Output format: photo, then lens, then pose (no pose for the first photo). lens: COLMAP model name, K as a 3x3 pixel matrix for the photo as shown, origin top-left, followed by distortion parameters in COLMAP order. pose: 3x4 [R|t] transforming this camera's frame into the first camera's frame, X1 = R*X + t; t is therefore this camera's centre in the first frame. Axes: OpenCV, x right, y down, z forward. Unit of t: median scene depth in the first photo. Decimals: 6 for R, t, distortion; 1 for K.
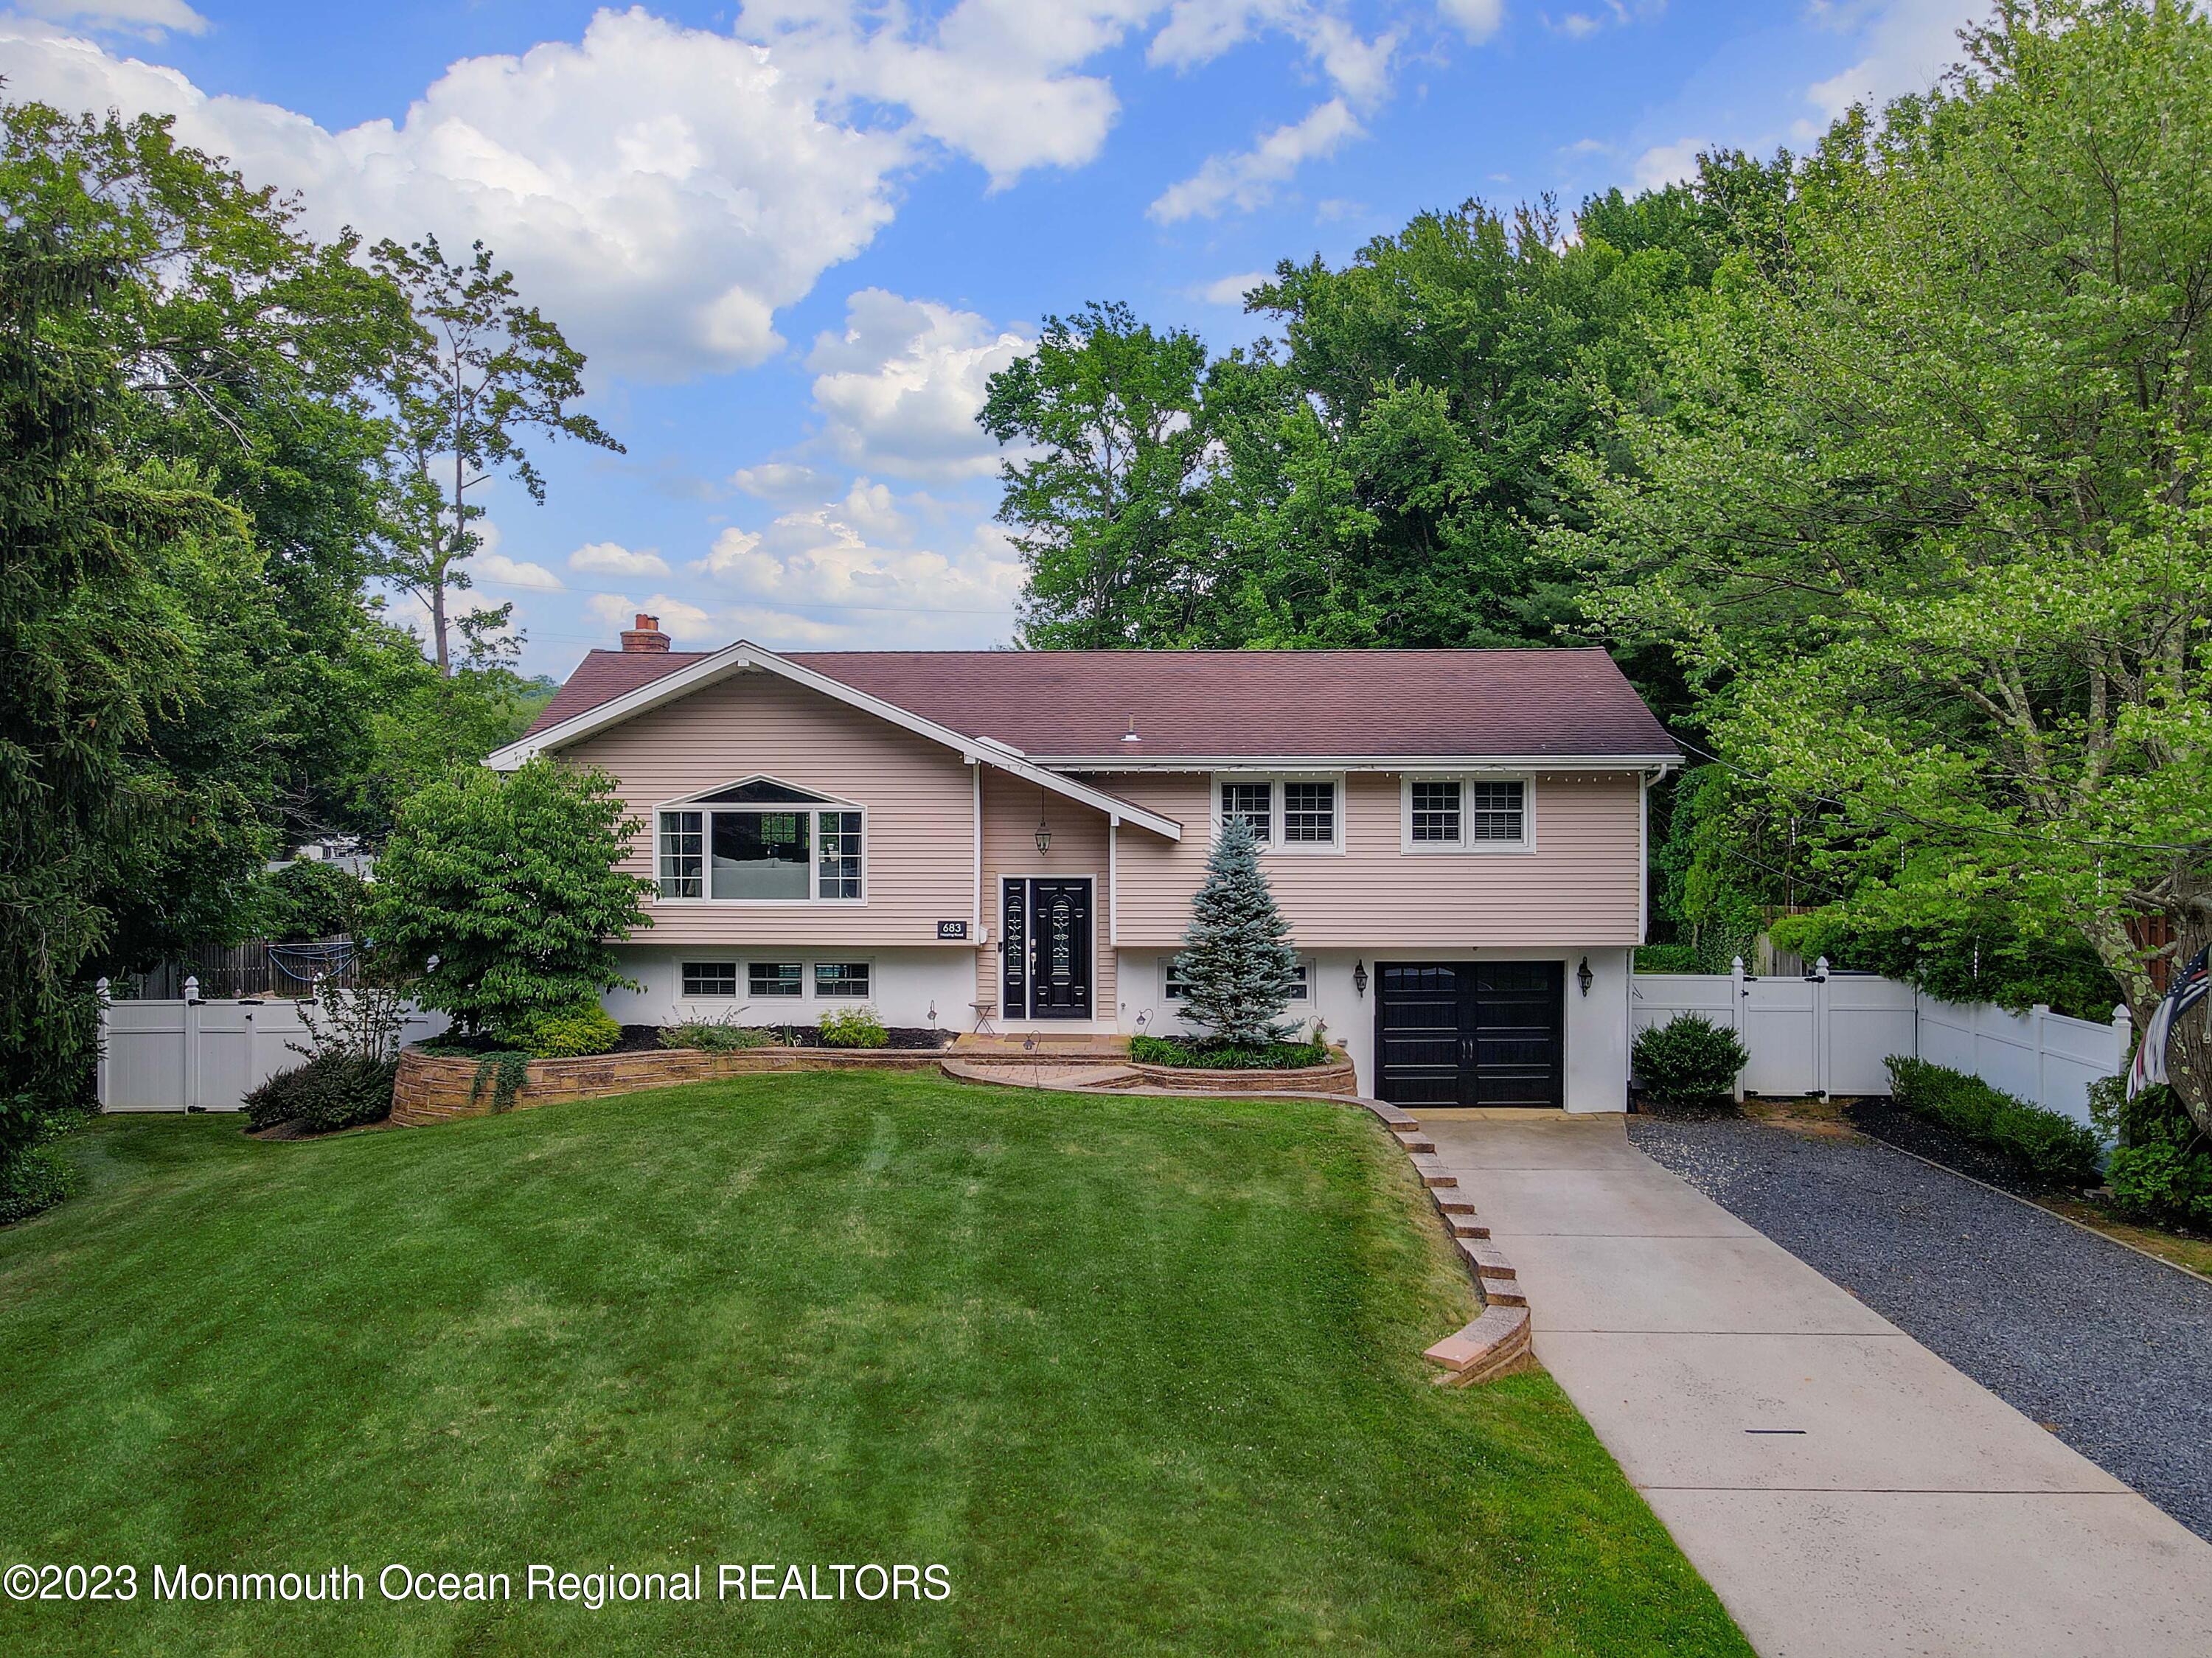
lens RADIAL K [[1615.9, 0, 1092.9], [0, 1615.9, 833.5], [0, 0, 1]] dist [0.013891, 0.008773]
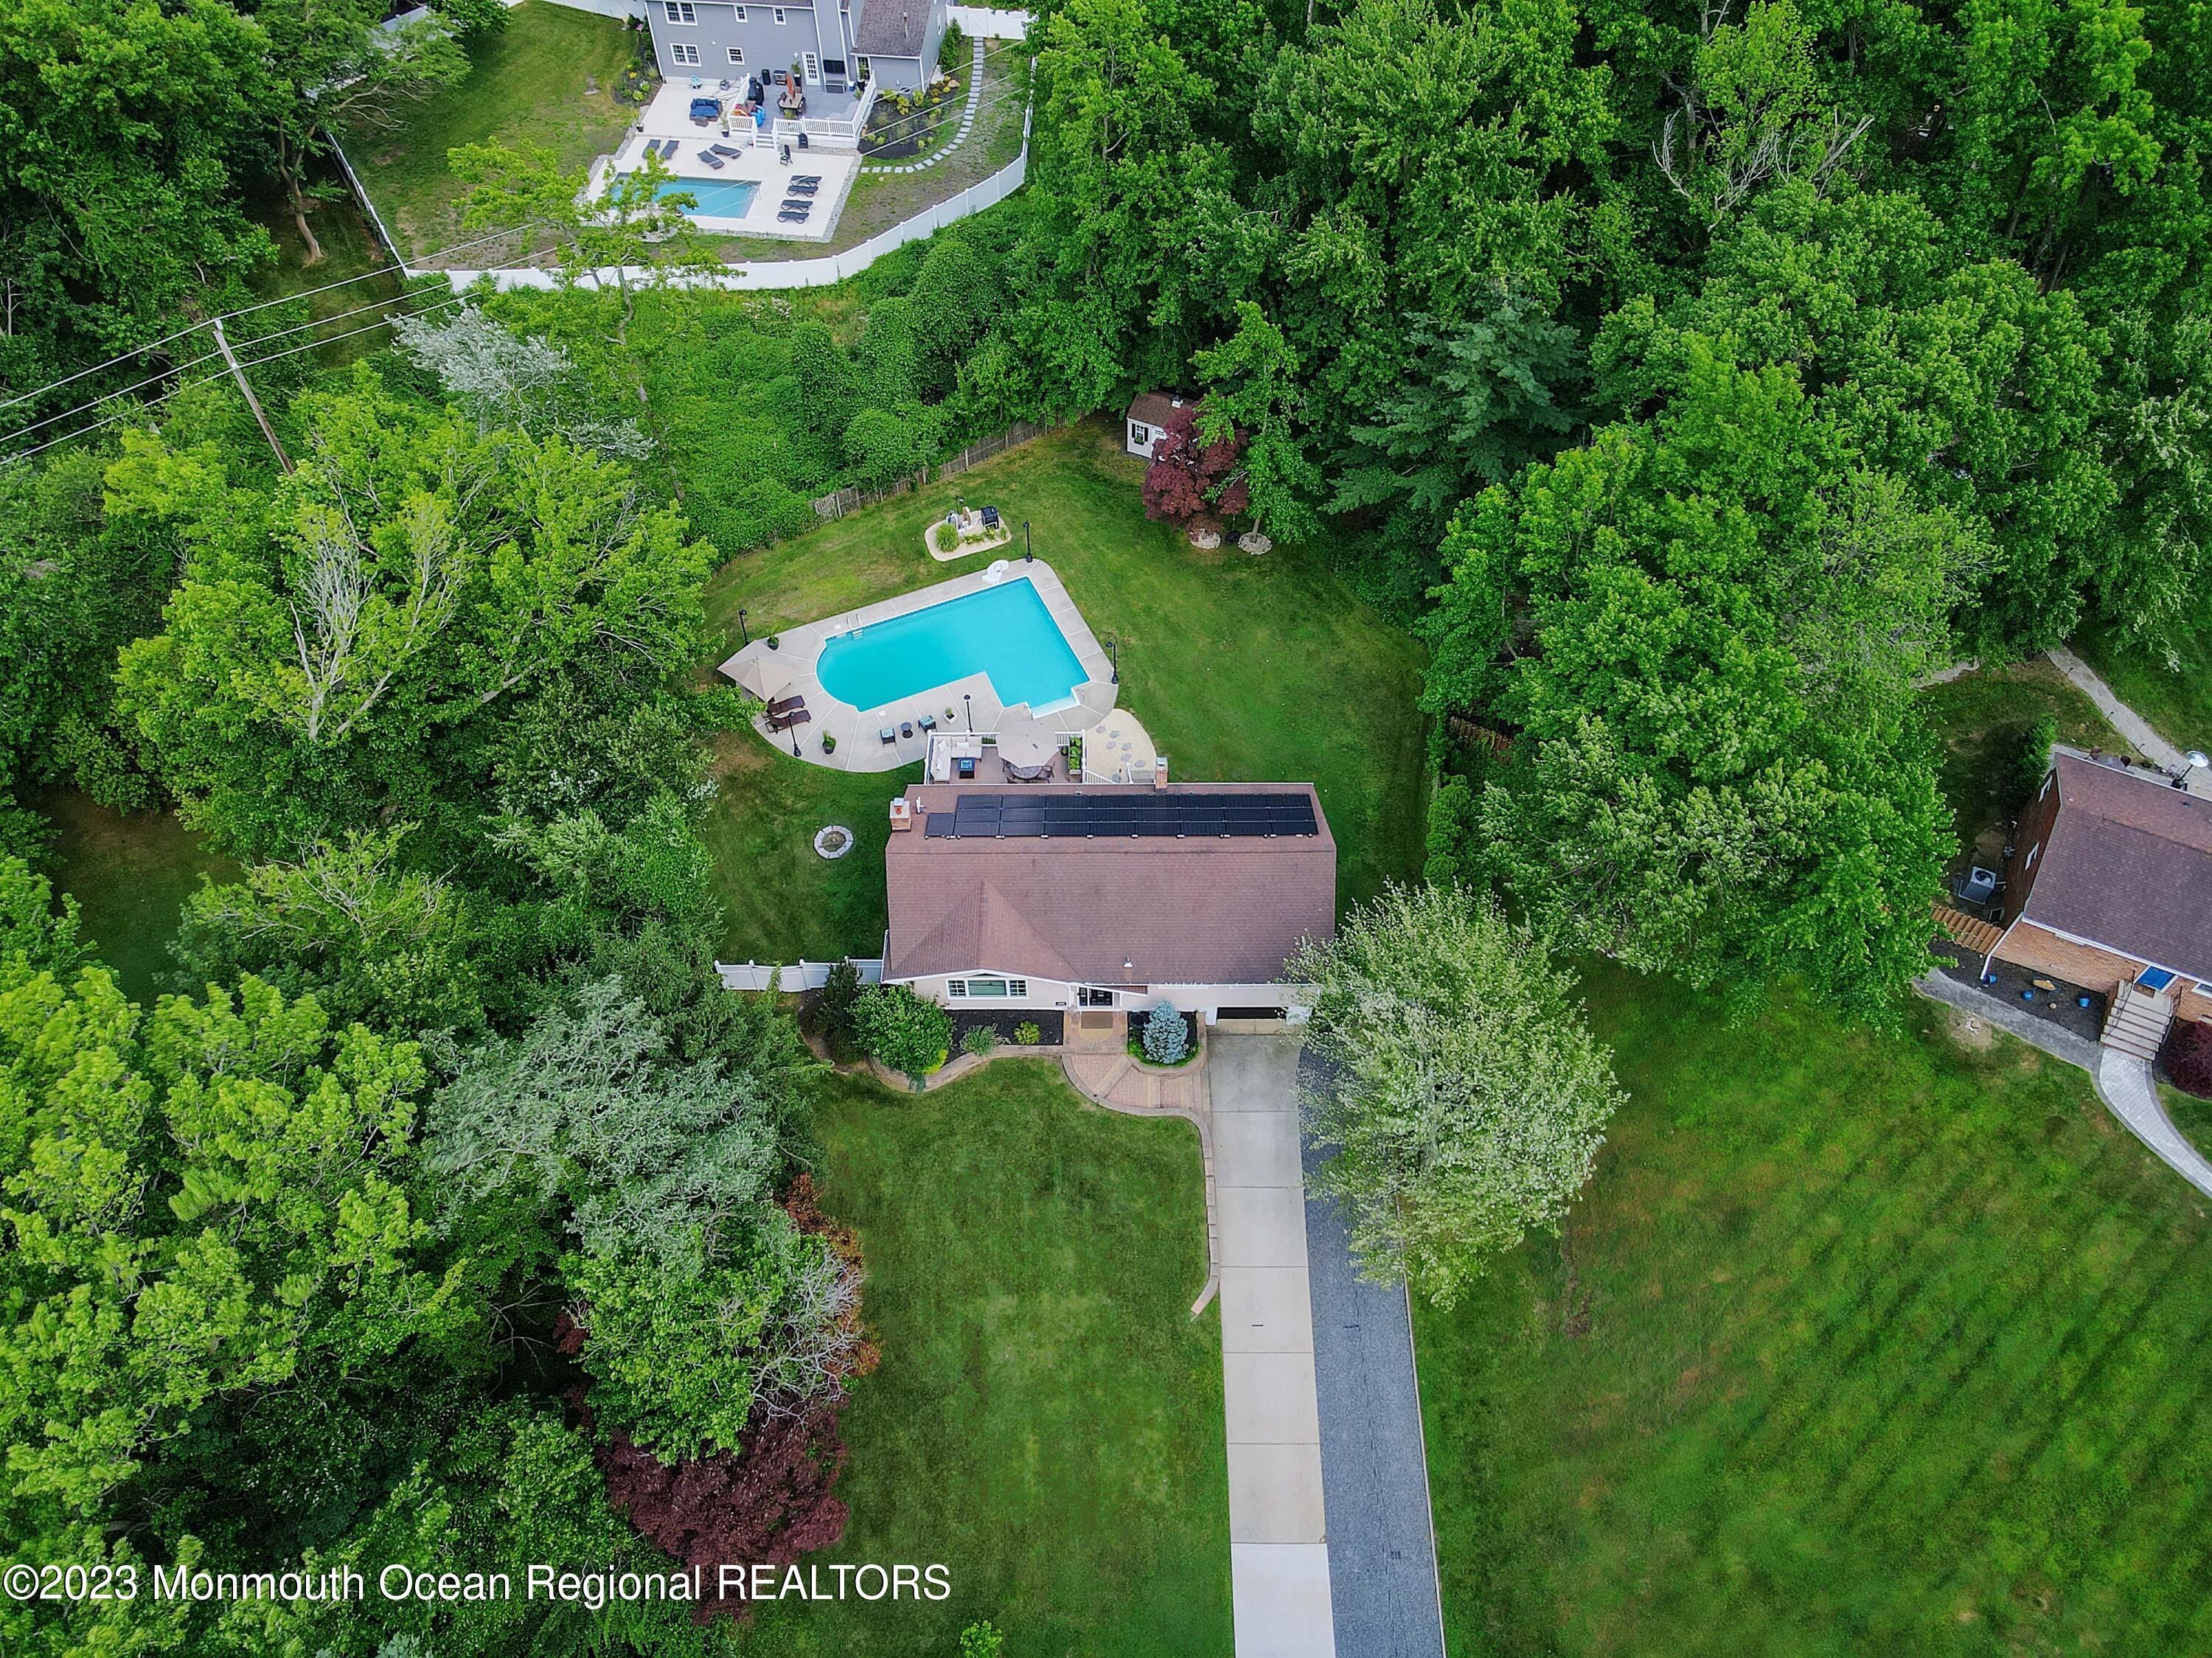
lens RADIAL K [[1615.9, 0, 1092.9], [0, 1615.9, 833.5], [0, 0, 1]] dist [0.013891, 0.008773]
pose [[0.999770, -0.021354, 0.002000, -0.033616], [0.011456, 0.610527, 0.791913, -2.234963], [-0.018132, -0.791708, 0.610631, -0.418804]]
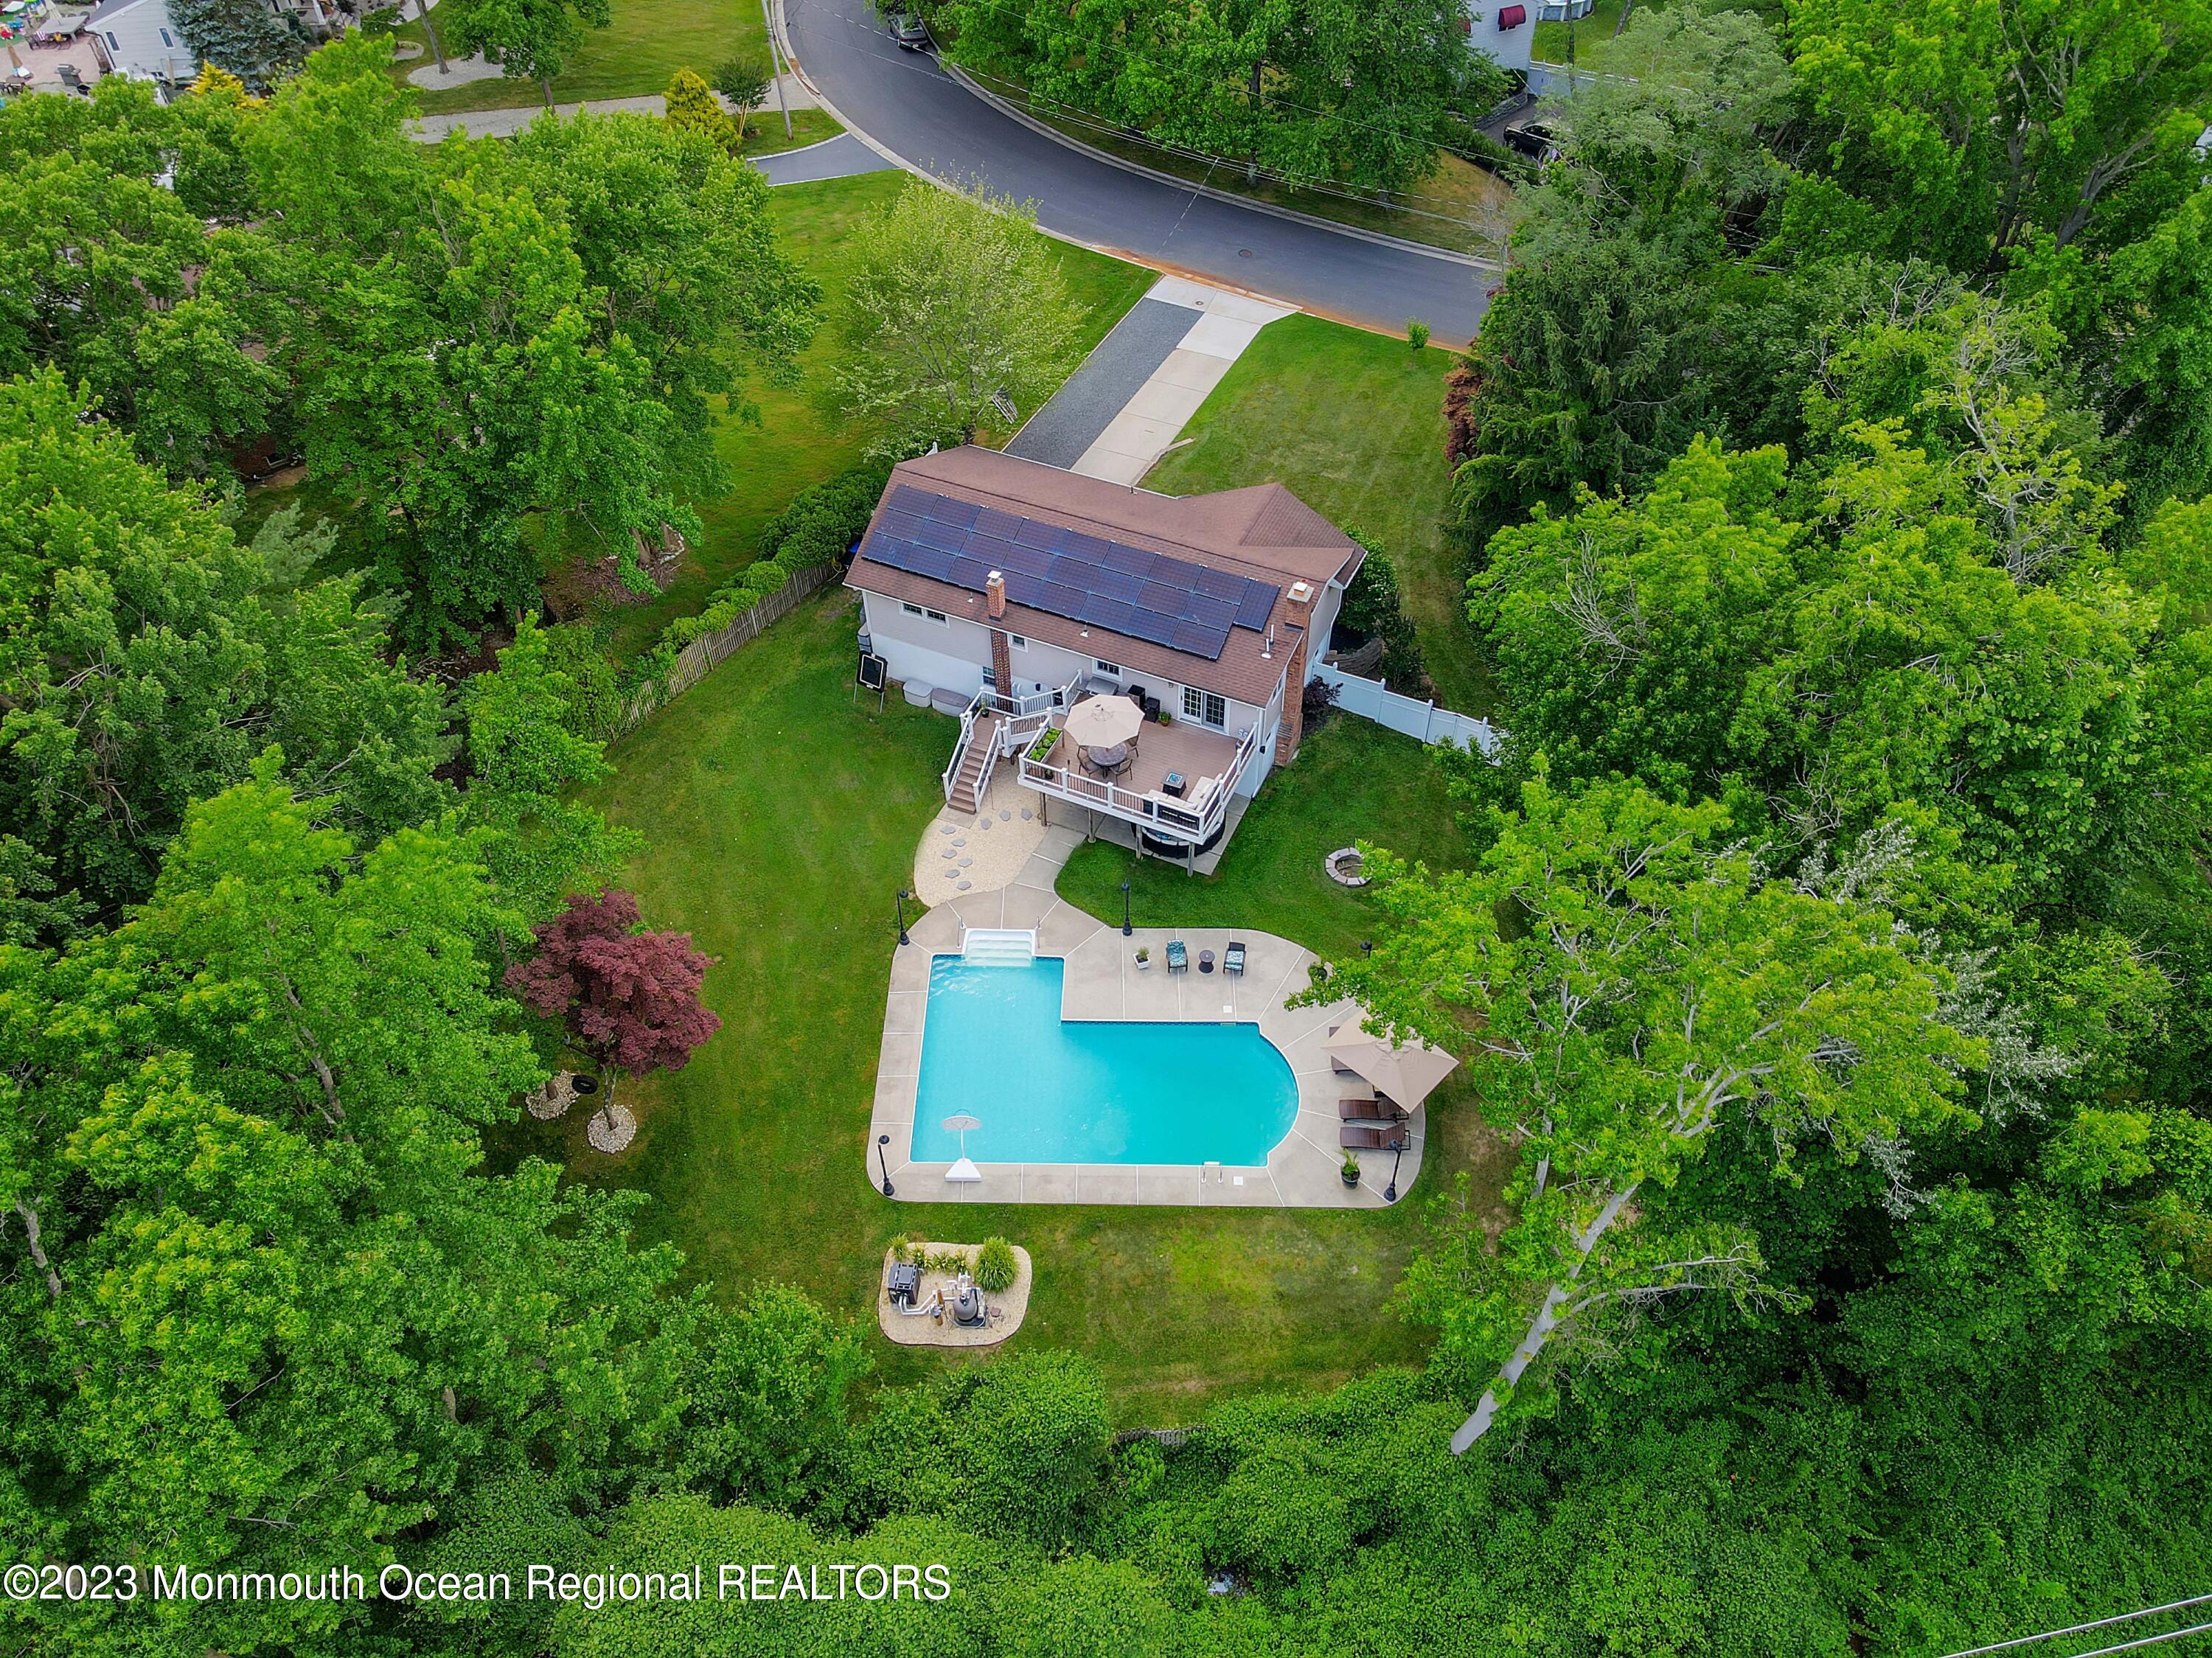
lens RADIAL K [[1616.9, 0, 1091.1], [0, 1616.9, 820.2], [0, 0, 1]] dist [0.006687, 0.011707]
pose [[-0.911054, -0.287683, 0.295328, -0.852319], [0.024334, 0.677548, 0.735076, -1.650212], [-0.411568, 0.676881, -0.610282, 3.004401]]
